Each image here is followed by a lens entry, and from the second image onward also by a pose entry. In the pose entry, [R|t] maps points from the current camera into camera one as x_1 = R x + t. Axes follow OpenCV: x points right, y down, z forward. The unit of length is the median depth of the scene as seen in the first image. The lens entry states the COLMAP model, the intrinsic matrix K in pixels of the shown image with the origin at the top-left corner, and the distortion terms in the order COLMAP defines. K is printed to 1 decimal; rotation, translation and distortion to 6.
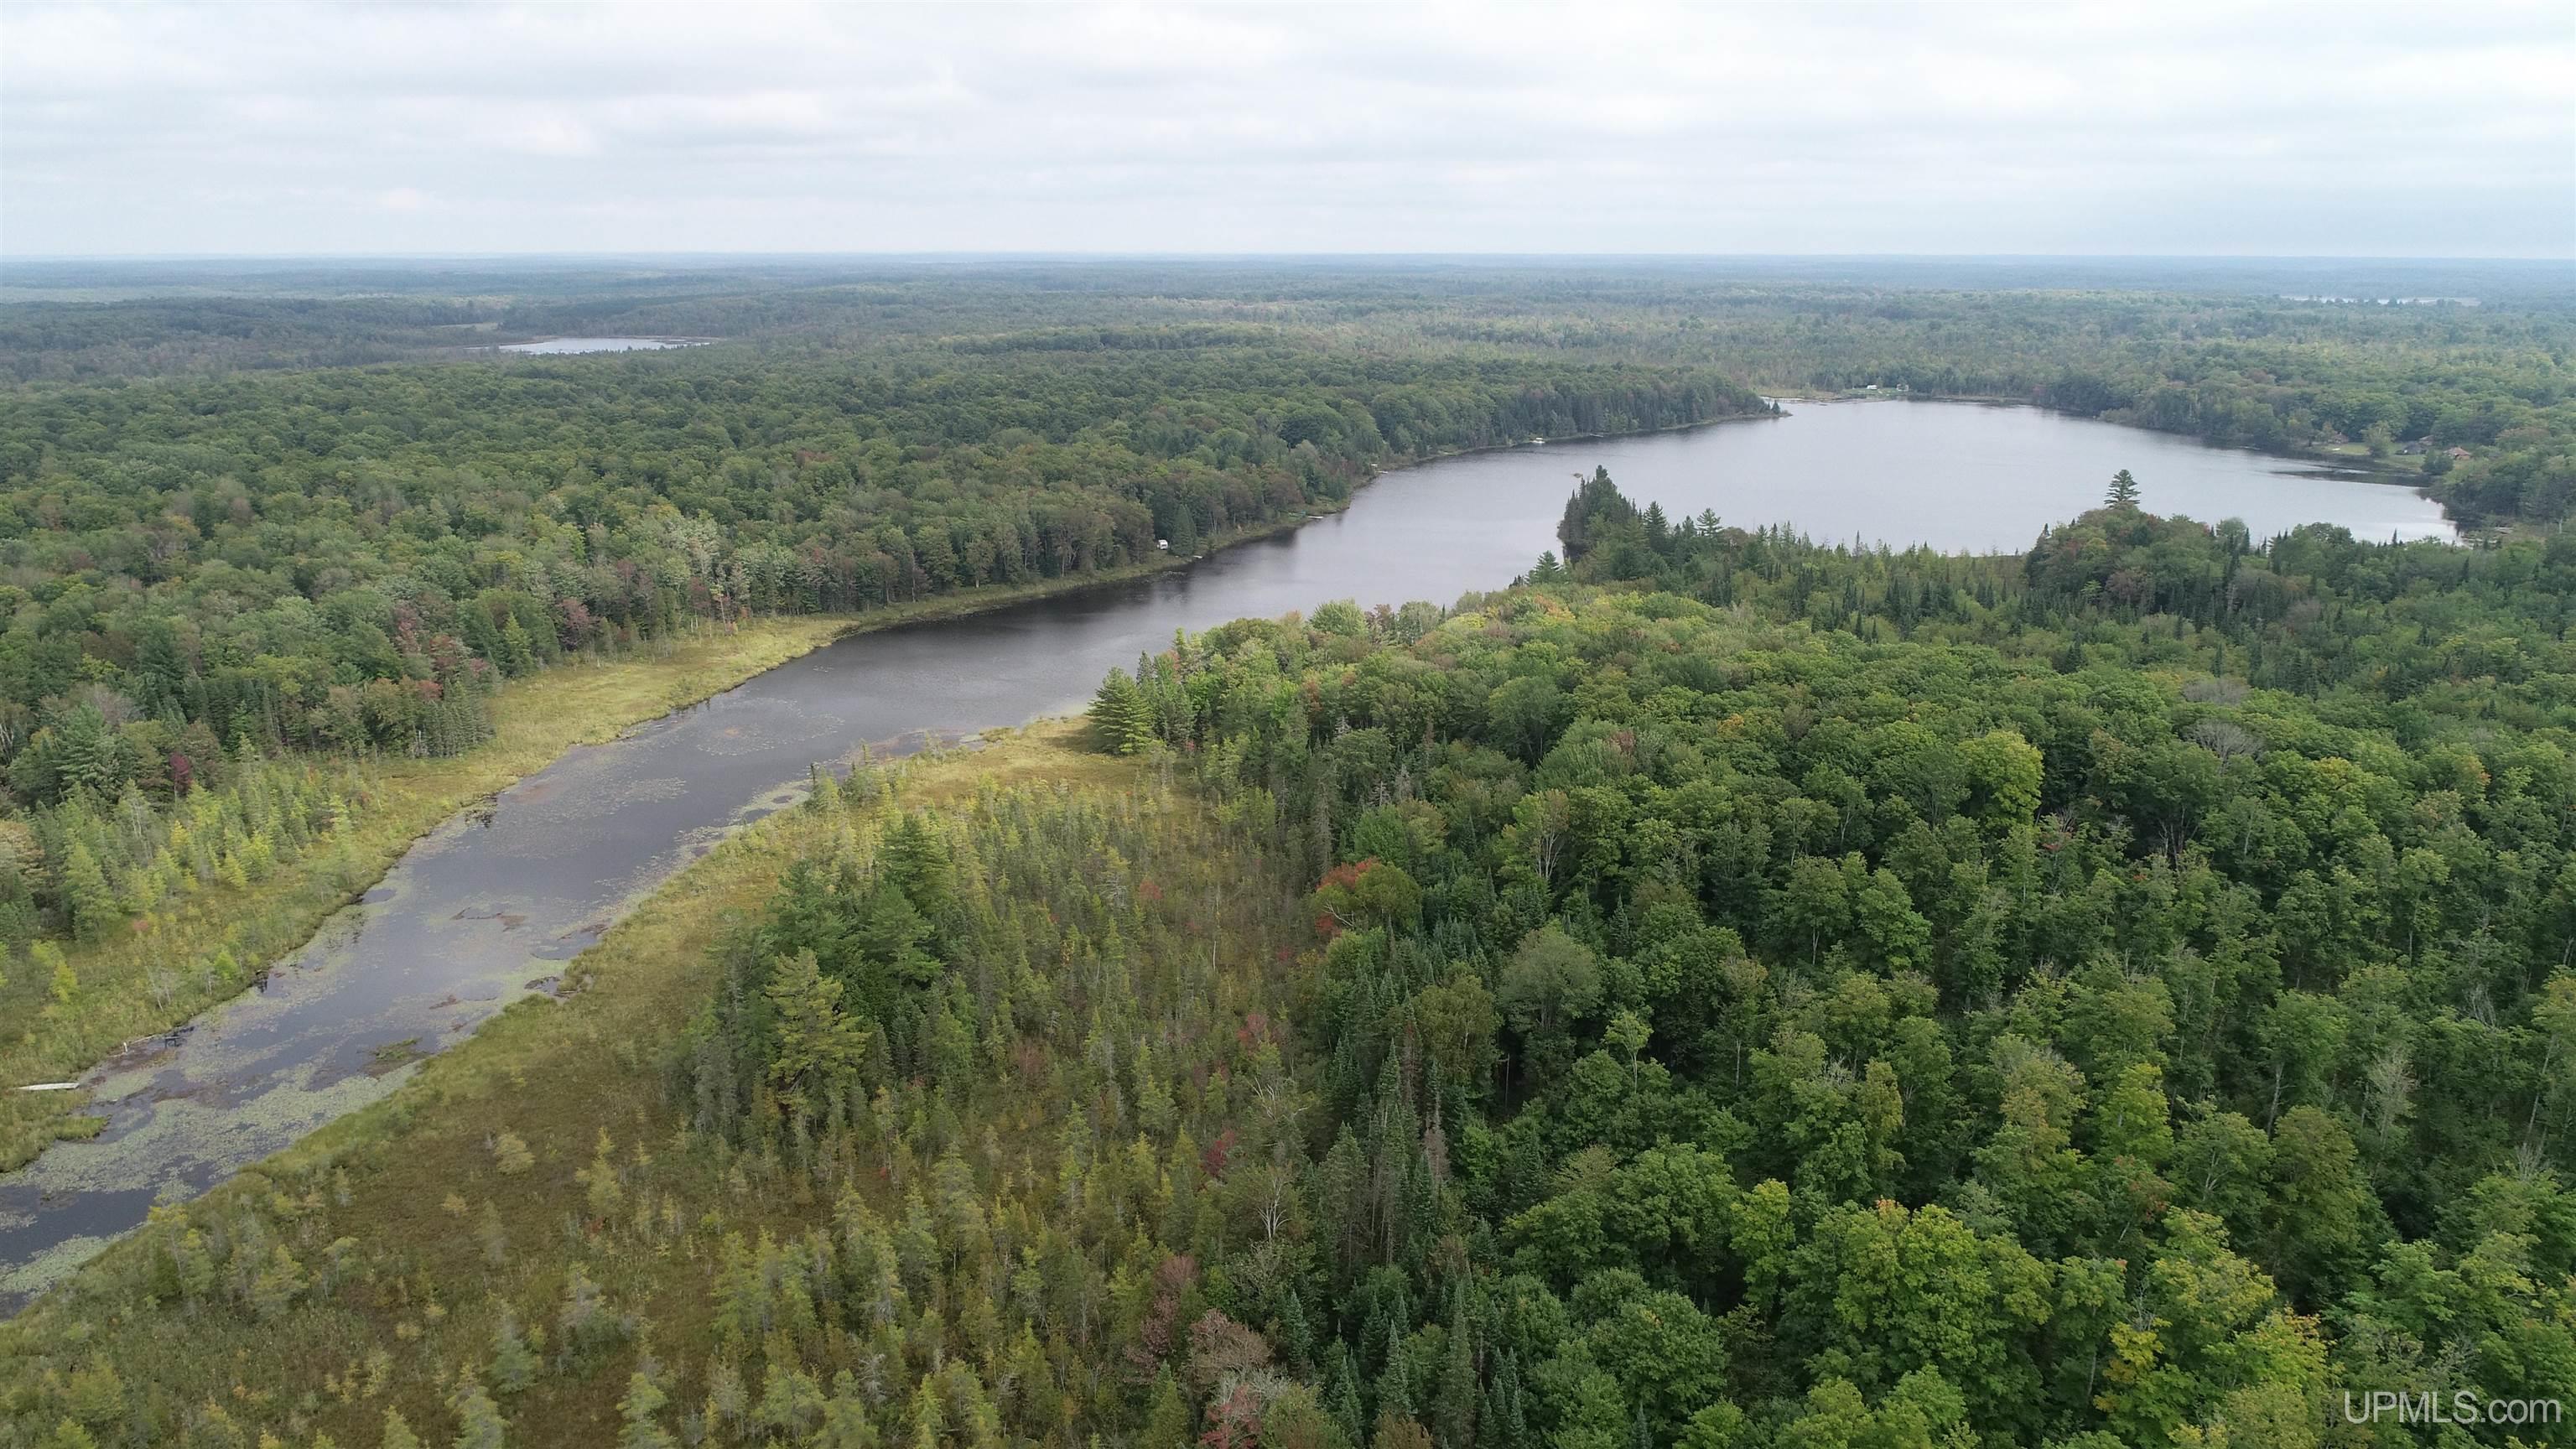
lens RADIAL K [[1720.1, 0, 1291.5], [0, 1720.1, 724.8], [0, 0, 1]] dist [-0.008242, 0.002412]
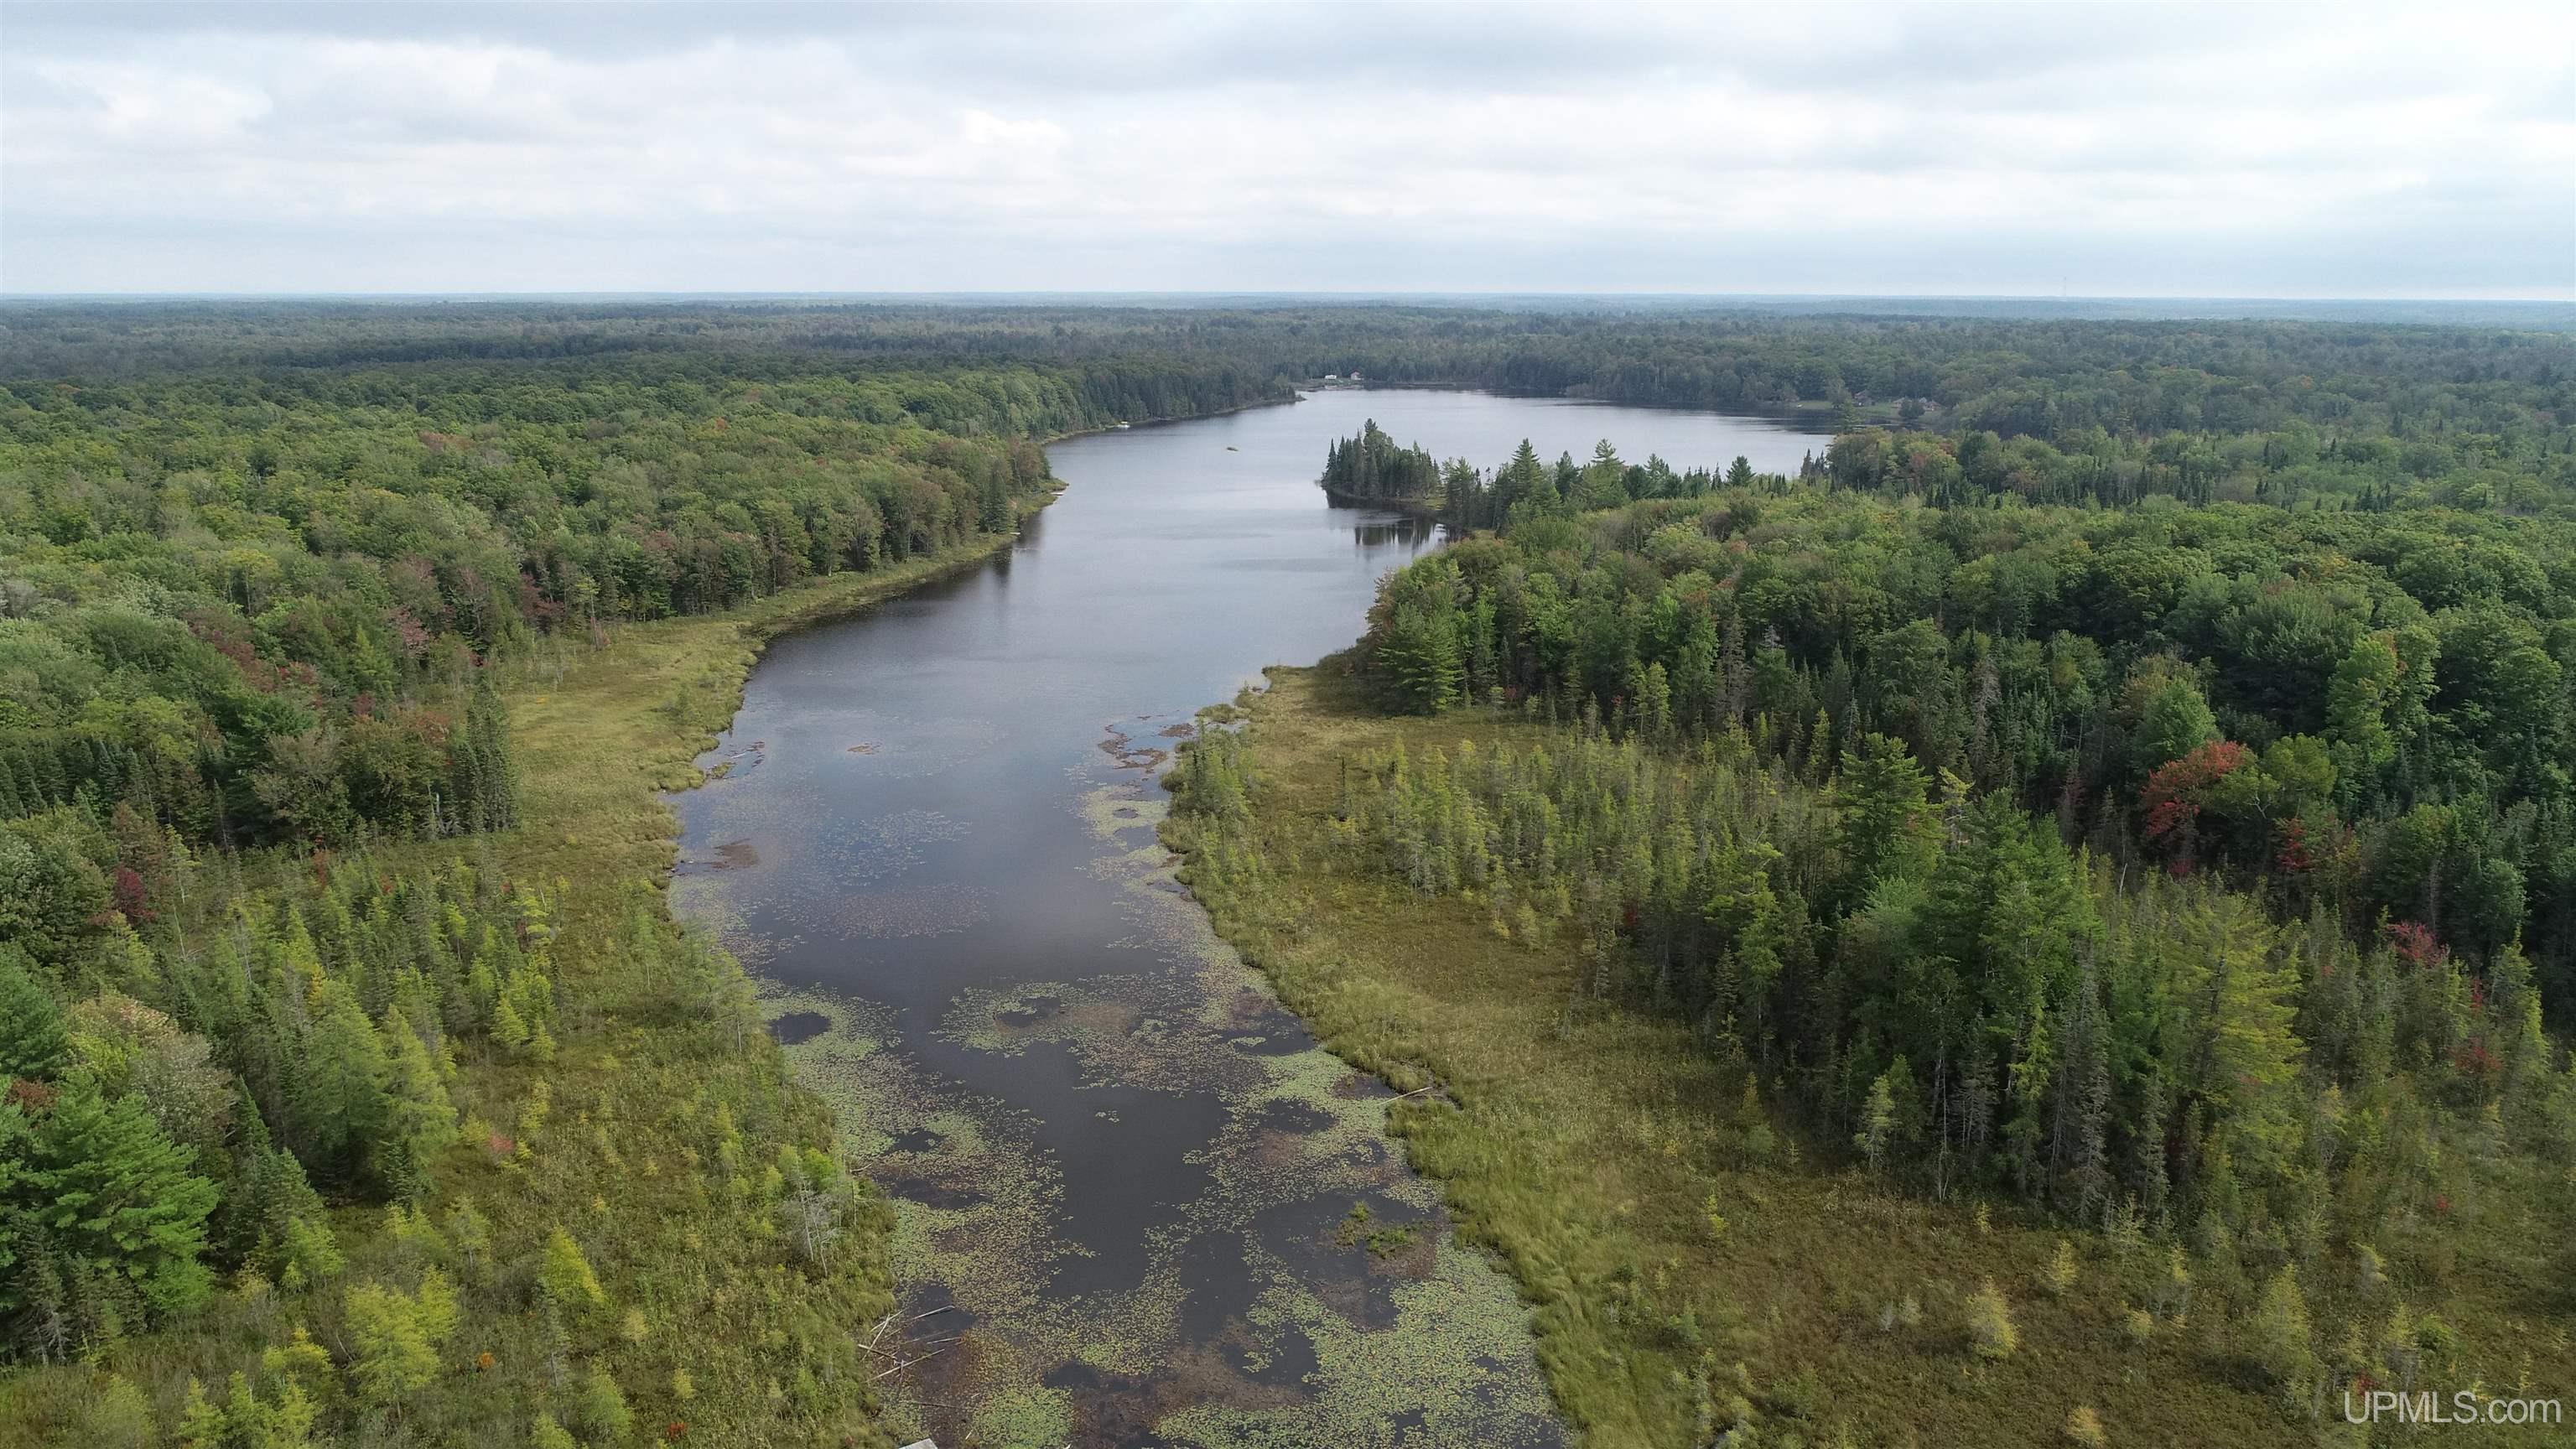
lens RADIAL K [[1720.1, 0, 1284.2], [0, 1720.1, 729.9], [0, 0, 1]] dist [-0.008242, 0.002412]
pose [[0.900479, -0.107591, 0.421380, -0.215666], [0.115852, 0.993248, 0.006033, 0.005679], [-0.419184, 0.043385, 0.906864, 0.135159]]
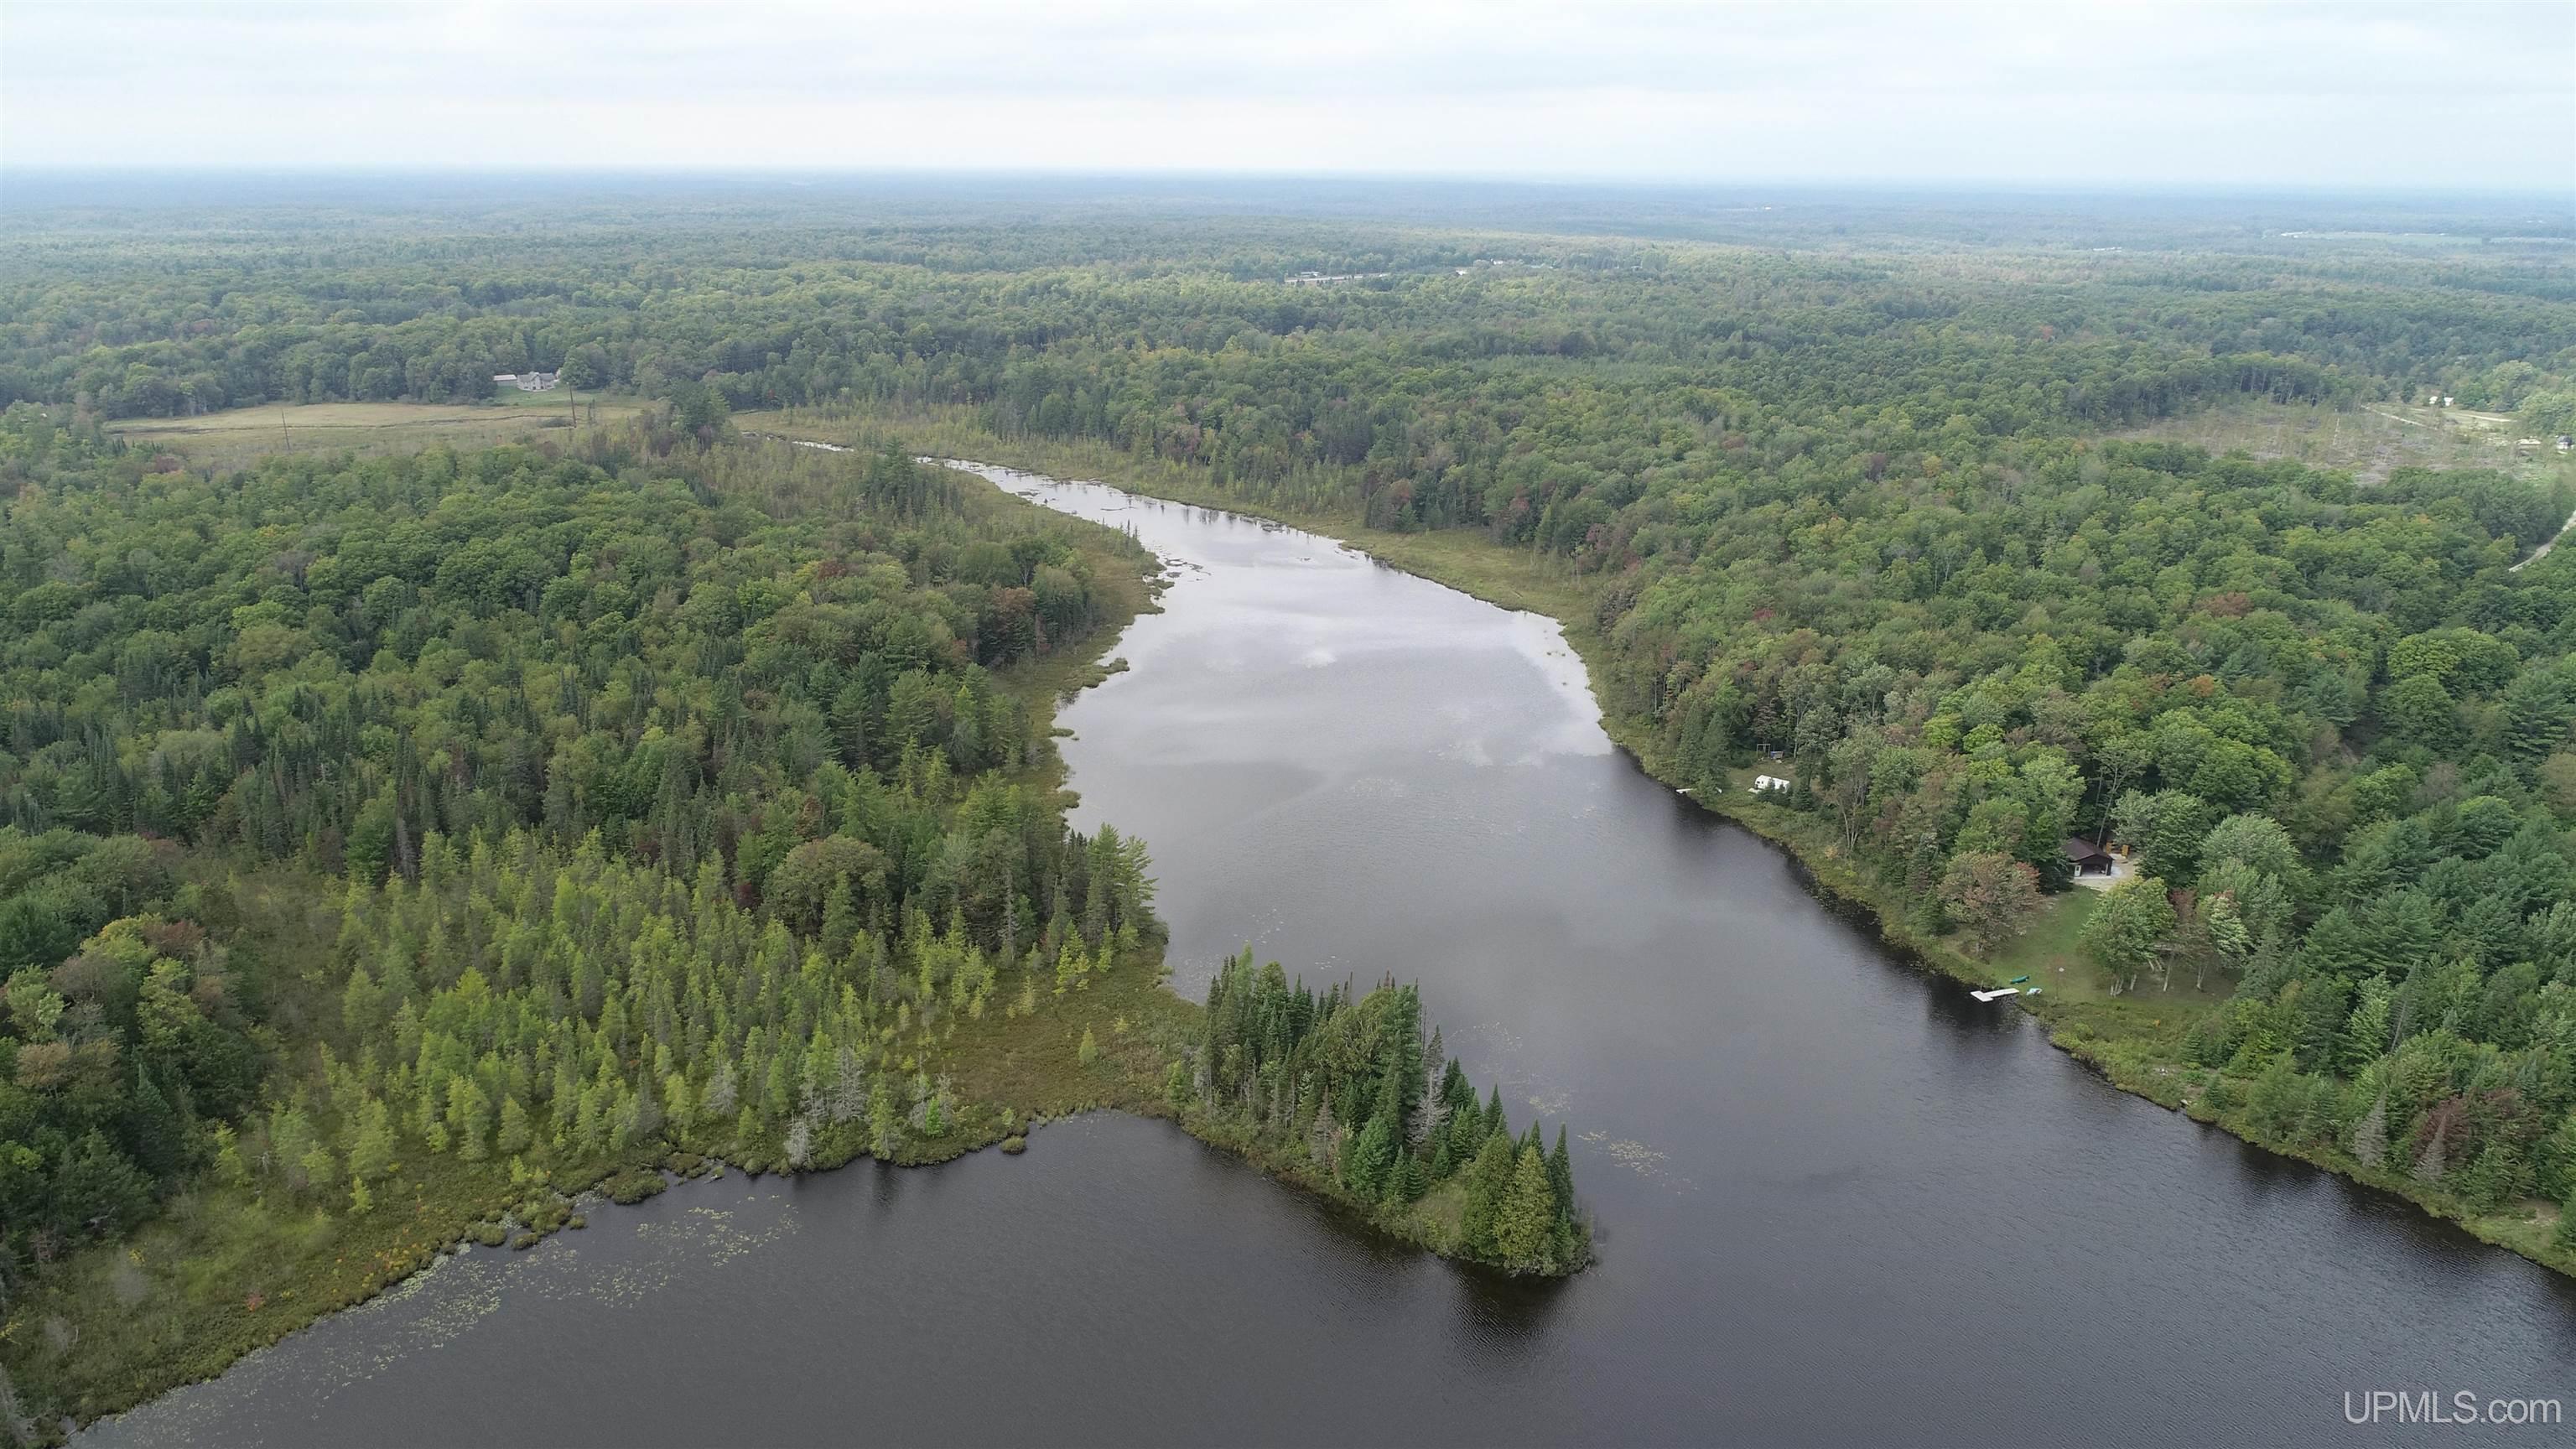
lens RADIAL K [[1720.1, 0, 1291.8], [0, 1720.1, 733.6], [0, 0, 1]] dist [-0.008242, 0.002412]
pose [[-0.735939, 0.195918, -0.648082, 0.321026], [-0.194230, 0.855889, 0.479300, -0.272025], [0.648590, 0.478612, -0.591829, 0.906904]]
